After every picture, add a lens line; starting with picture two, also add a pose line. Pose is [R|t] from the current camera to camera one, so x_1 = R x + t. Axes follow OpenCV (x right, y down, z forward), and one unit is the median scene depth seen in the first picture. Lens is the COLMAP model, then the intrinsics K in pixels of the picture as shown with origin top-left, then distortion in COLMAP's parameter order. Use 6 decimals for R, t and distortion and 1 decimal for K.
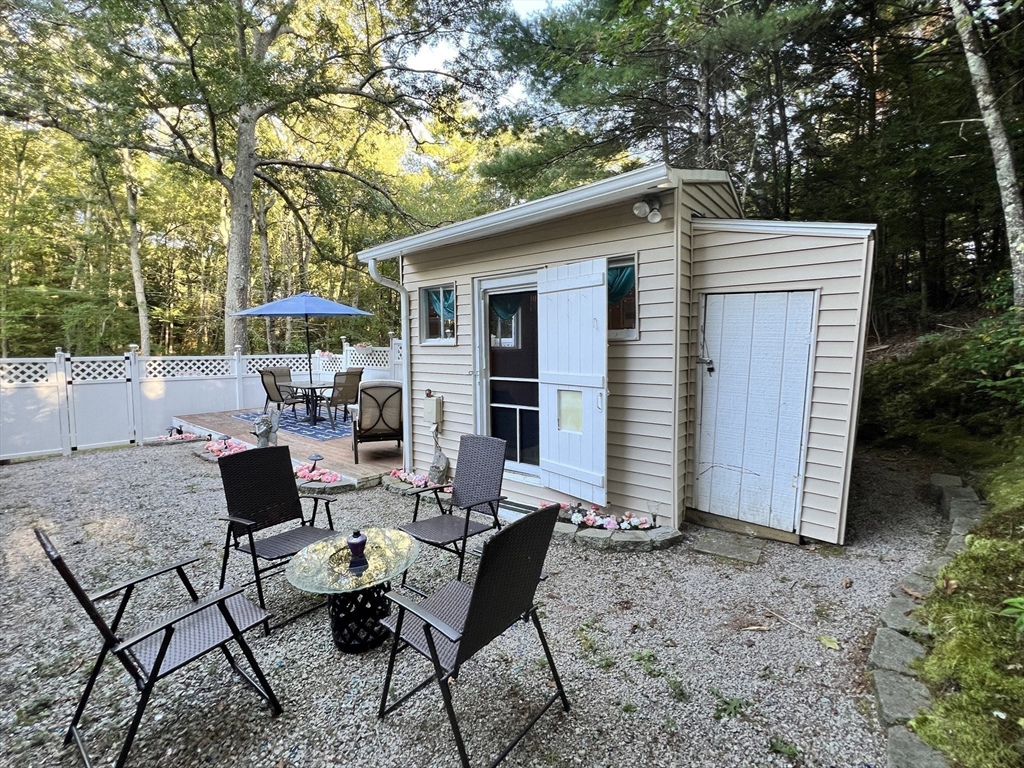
lens RADIAL K [[467.6, 0, 509.7], [0, 467.6, 386.2], [0, 0, 1]] dist [0.005106, 0.000643]
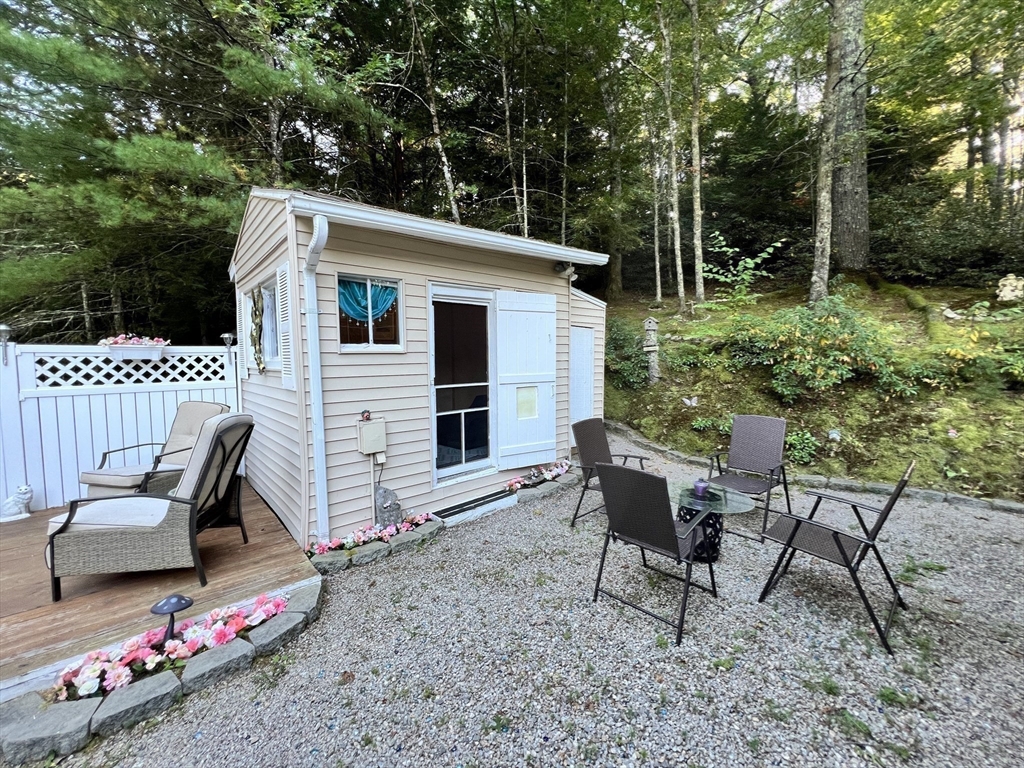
lens RADIAL K [[414.4, 0, 515.7], [0, 414.4, 384.7], [0, 0, 1]] dist [-0.003818, 0.000868]
pose [[0.166091, -0.068394, 0.983736, -0.893958], [0.087189, 0.994703, 0.054435, -0.056808], [-0.982248, 0.076730, 0.171174, 0.722106]]
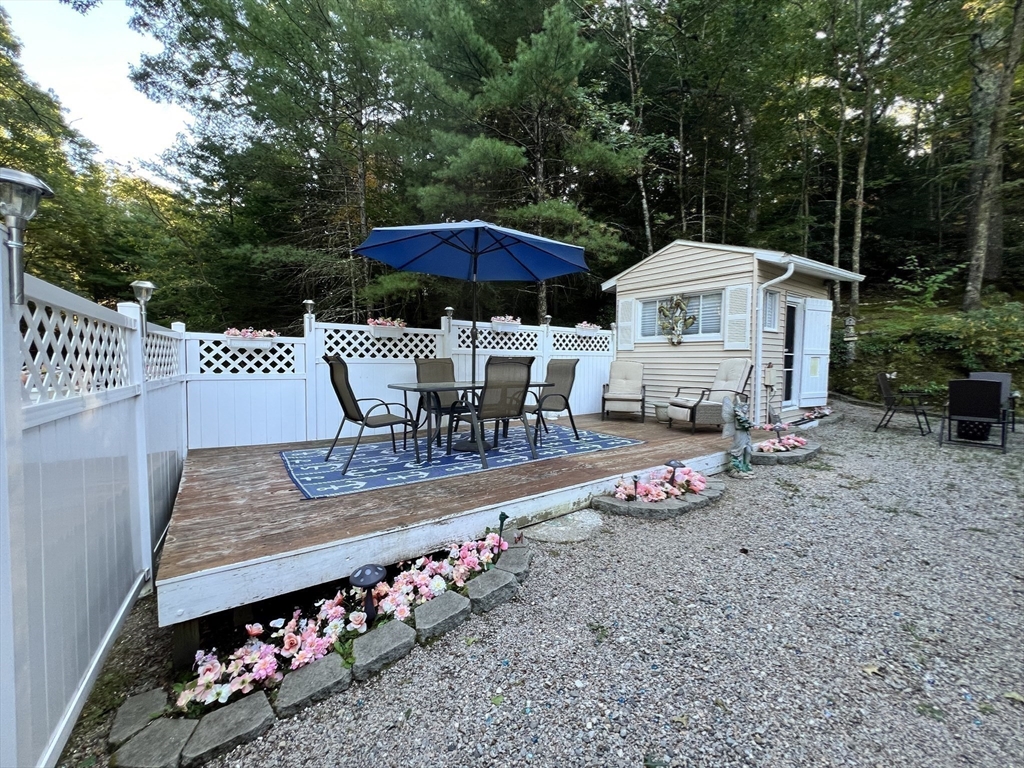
lens RADIAL K [[416.7, 0, 510.0], [0, 416.7, 381.2], [0, 0, 1]] dist [0.000748, -0.000675]
pose [[0.248379, -0.056576, 0.967009, -1.788219], [0.066966, 0.996907, 0.041125, -0.049292], [-0.966345, 0.054542, 0.251399, 1.617686]]
